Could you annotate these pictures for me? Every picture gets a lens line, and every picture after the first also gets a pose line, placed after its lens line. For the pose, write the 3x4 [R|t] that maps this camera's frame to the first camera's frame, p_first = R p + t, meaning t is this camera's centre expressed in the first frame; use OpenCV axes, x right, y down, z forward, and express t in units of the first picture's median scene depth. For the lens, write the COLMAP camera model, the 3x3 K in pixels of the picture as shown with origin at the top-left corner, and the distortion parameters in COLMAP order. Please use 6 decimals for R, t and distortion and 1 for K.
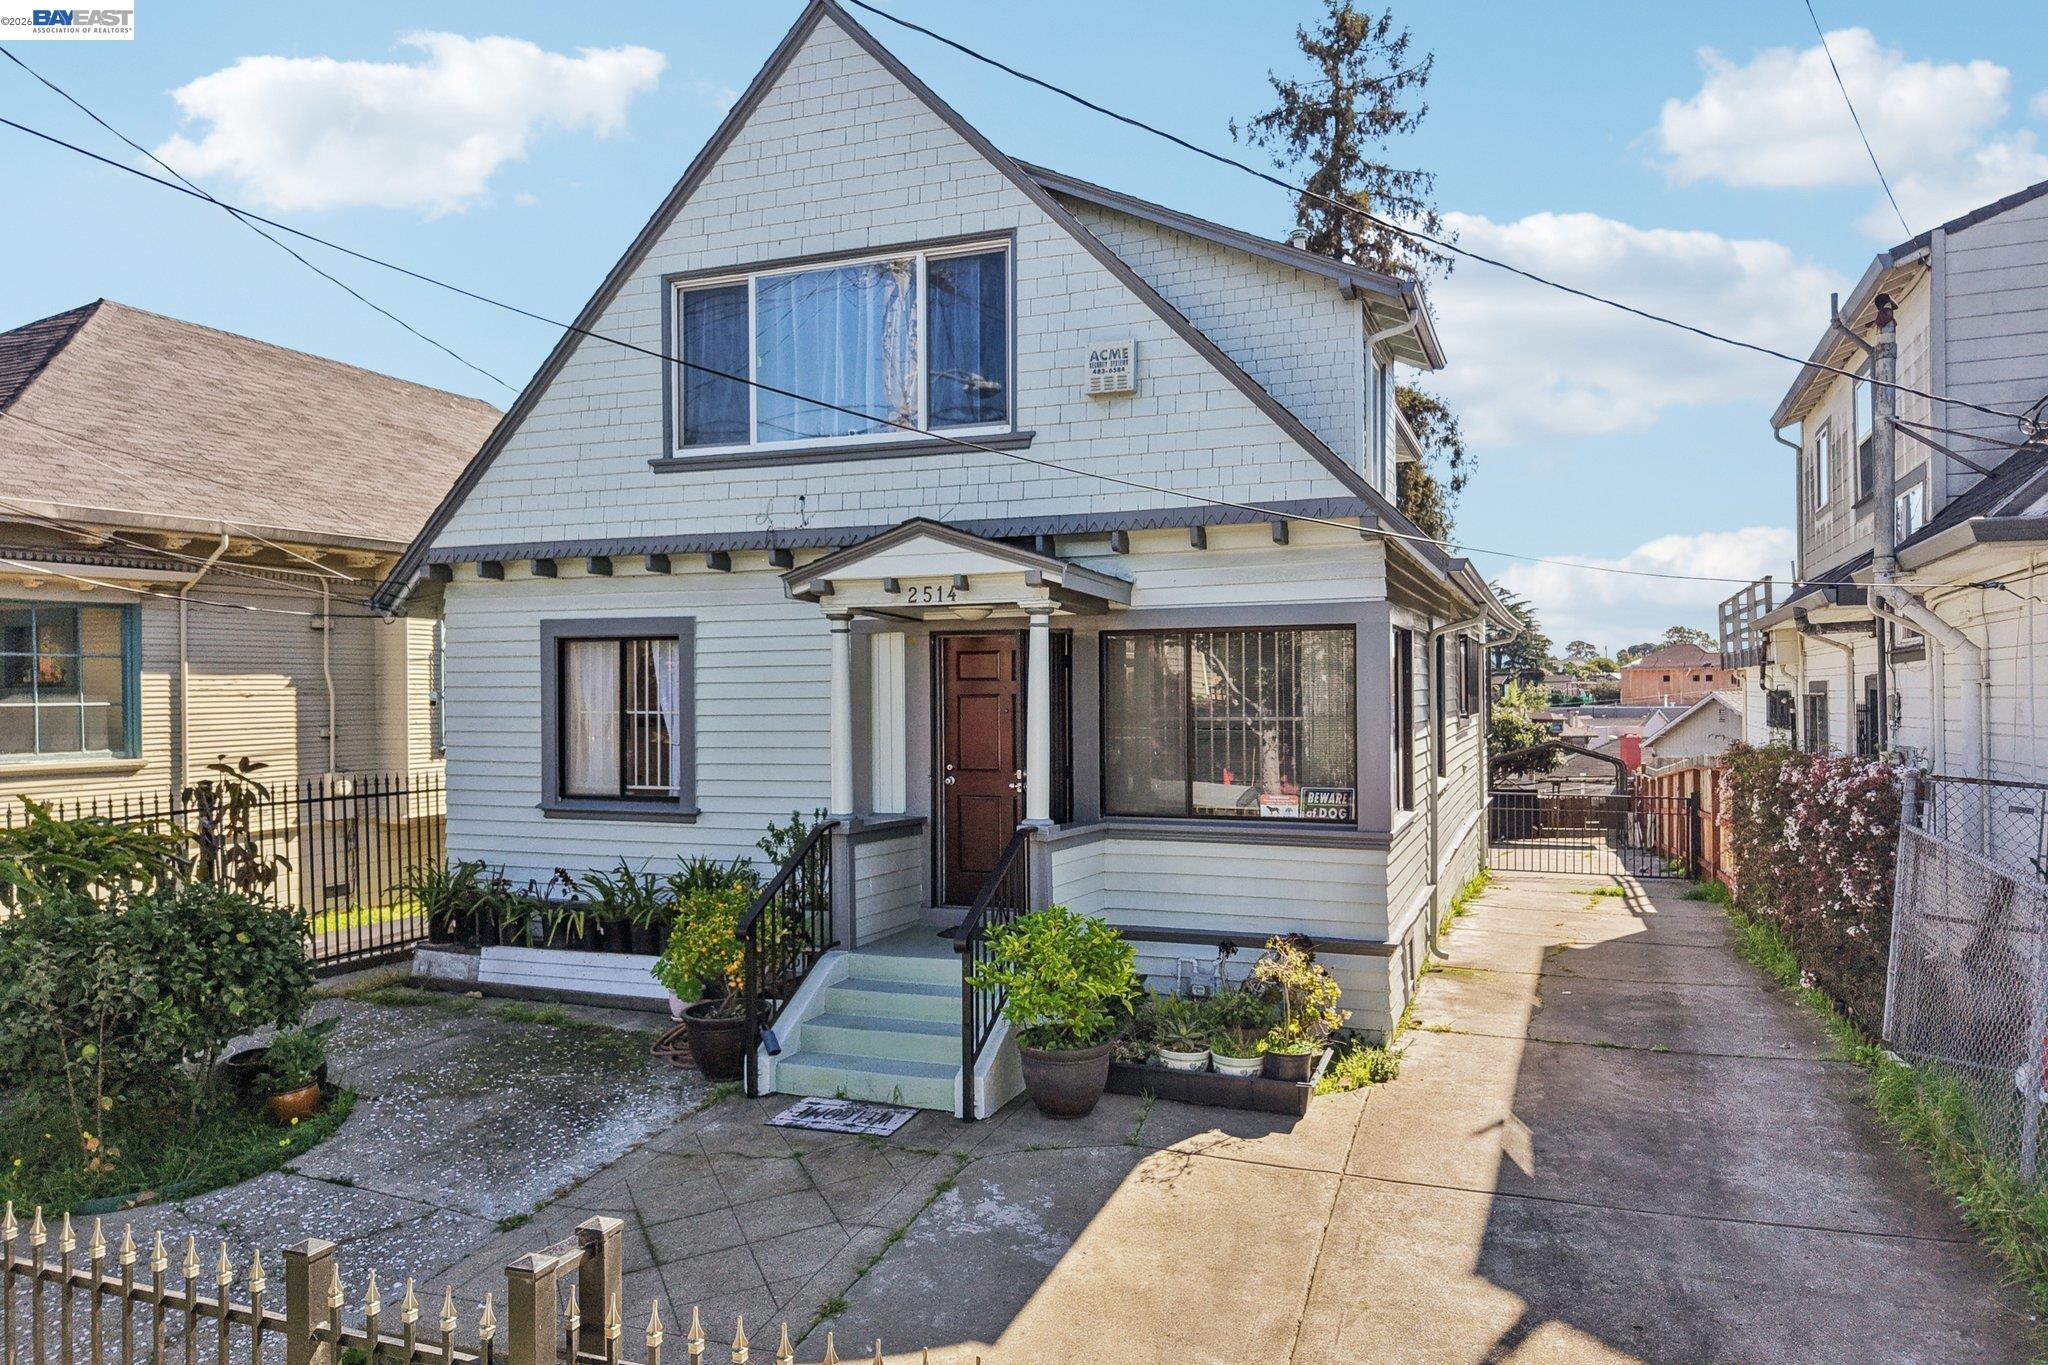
lens RADIAL K [[1376.8, 0, 1034.7], [0, 1376.8, 682.3], [0, 0, 1]] dist [0.025925, -0.025434]
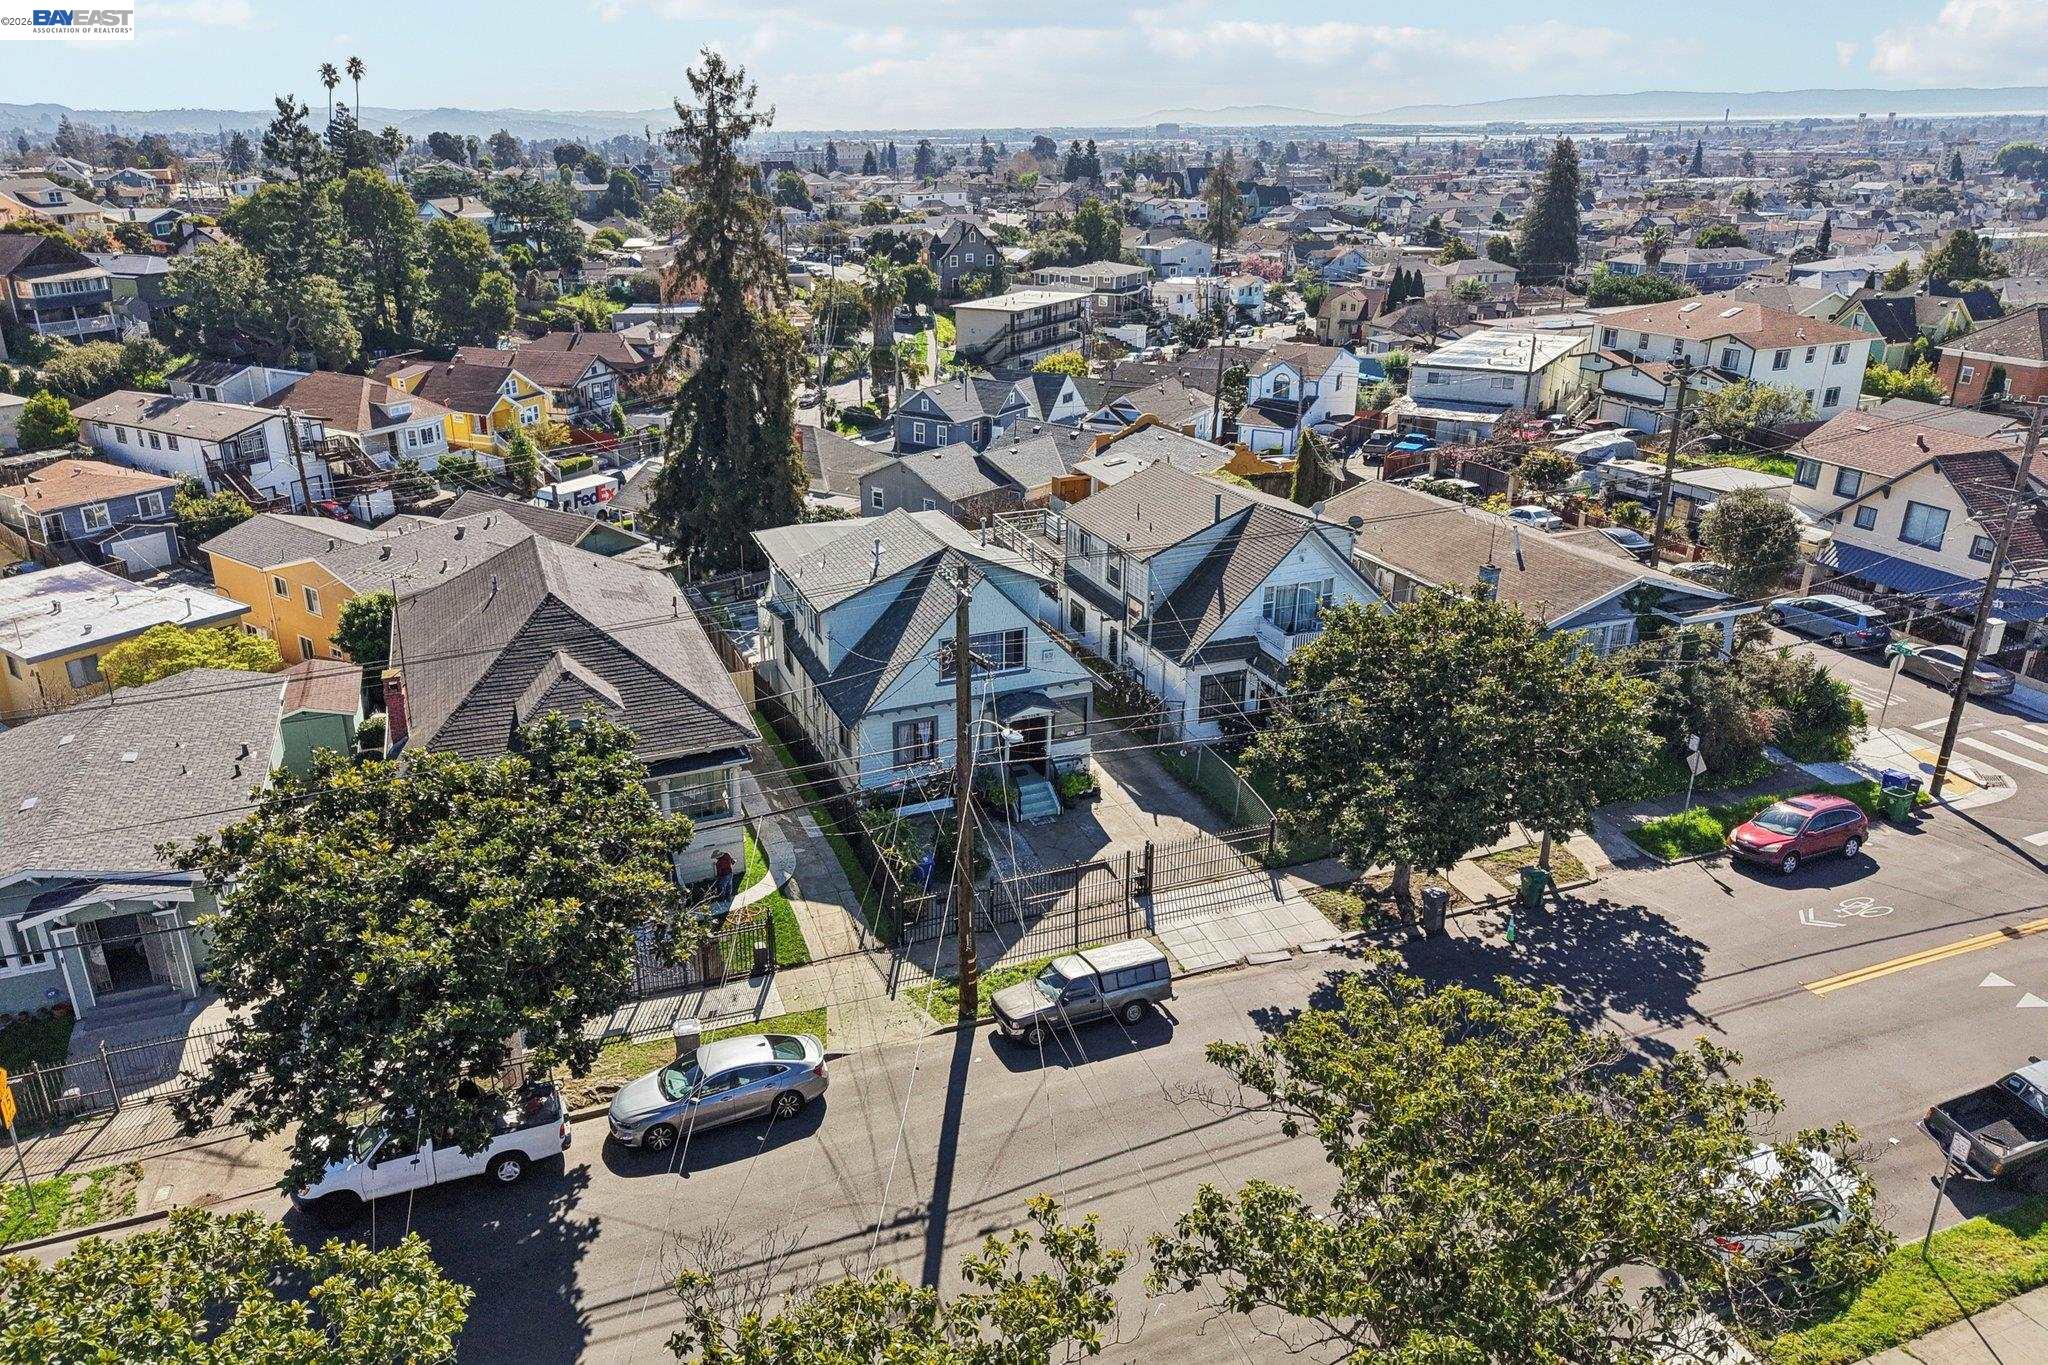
lens RADIAL K [[1376.8, 0, 975.9], [0, 1376.8, 655.5], [0, 0, 1]] dist [0.025925, -0.025434]
pose [[0.750360, -0.240217, 0.615837, -2.636970], [0.001994, 0.932452, 0.361289, -1.695902], [-0.661026, -0.269869, 0.700154, -1.852497]]
